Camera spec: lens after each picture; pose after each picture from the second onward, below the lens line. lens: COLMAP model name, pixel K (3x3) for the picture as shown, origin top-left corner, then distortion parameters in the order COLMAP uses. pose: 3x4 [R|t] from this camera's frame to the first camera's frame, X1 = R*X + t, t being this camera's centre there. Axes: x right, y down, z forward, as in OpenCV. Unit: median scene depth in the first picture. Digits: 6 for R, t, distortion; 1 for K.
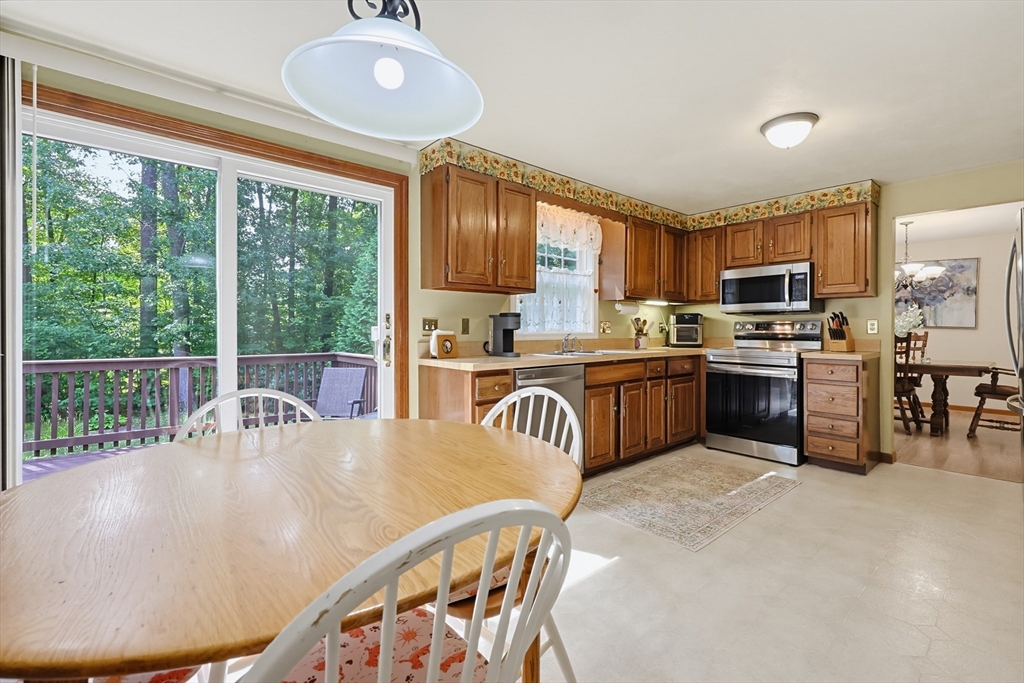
lens RADIAL K [[451.3, 0, 525.7], [0, 451.3, 334.4], [0, 0, 1]] dist [0.000000, -0.000330]
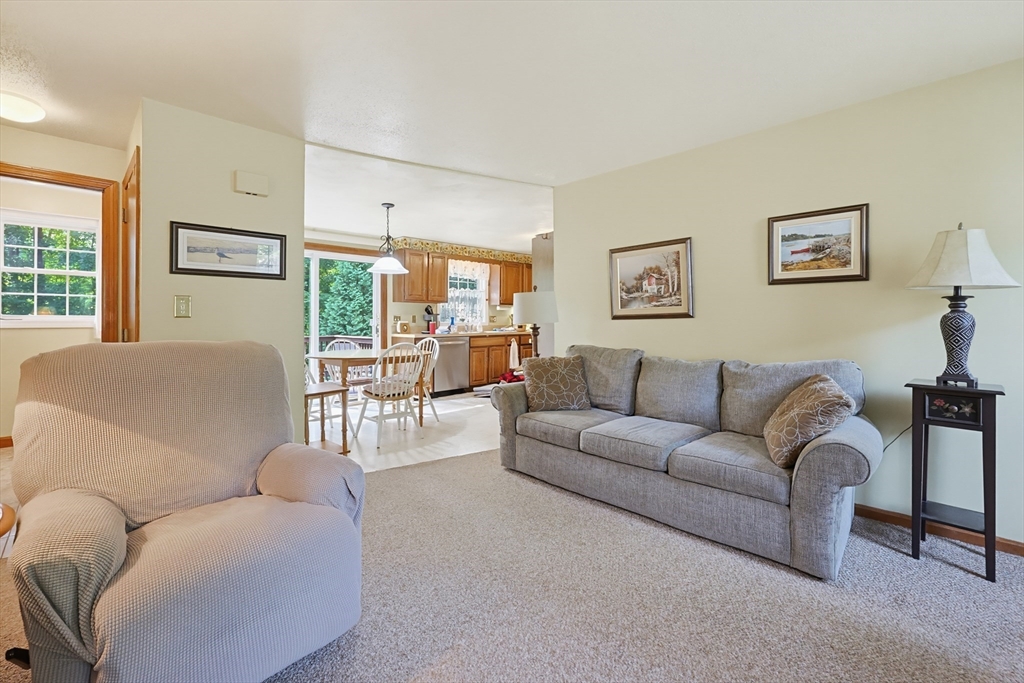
lens RADIAL K [[451.3, 0, 517.3], [0, 451.3, 319.9], [0, 0, 1]] dist [0.000000, -0.000330]
pose [[0.998825, -0.002916, 0.048383, 0.212203], [0.003537, 0.999912, -0.012750, 0.012889], [-0.048342, 0.012906, 0.998747, -0.972013]]
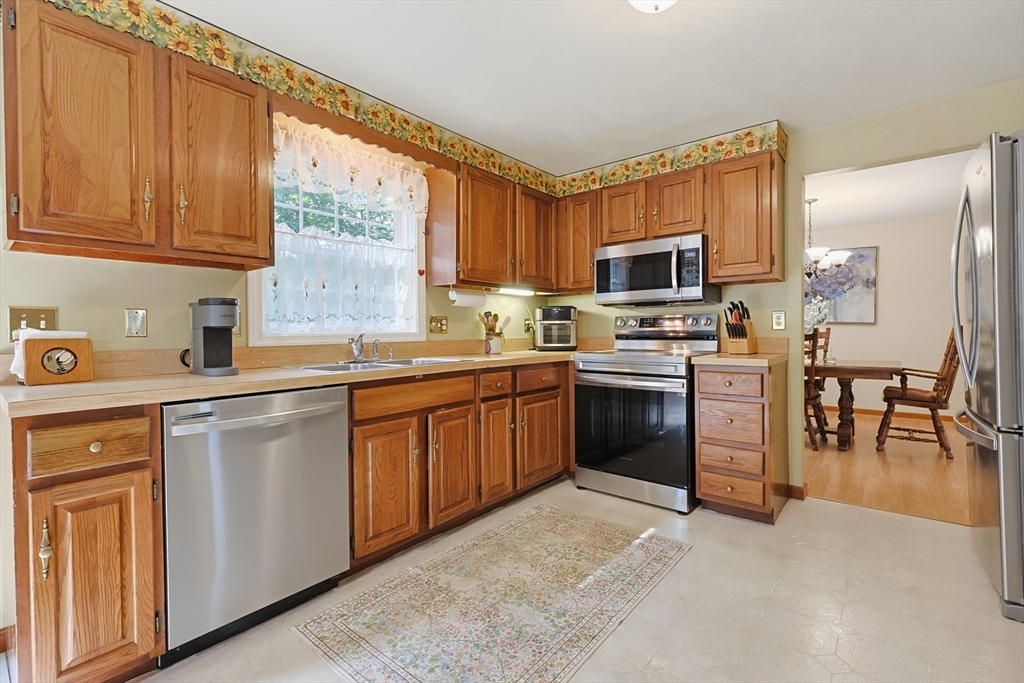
lens RADIAL K [[451.3, 0, 521.0], [0, 451.3, 337.7], [0, 0, 1]] dist [0.000000, -0.000330]
pose [[0.987392, -0.011032, 0.157908, 0.218278], [0.010019, 0.999924, 0.007208, 0.001461], [-0.157975, -0.005535, 0.987428, 0.317089]]
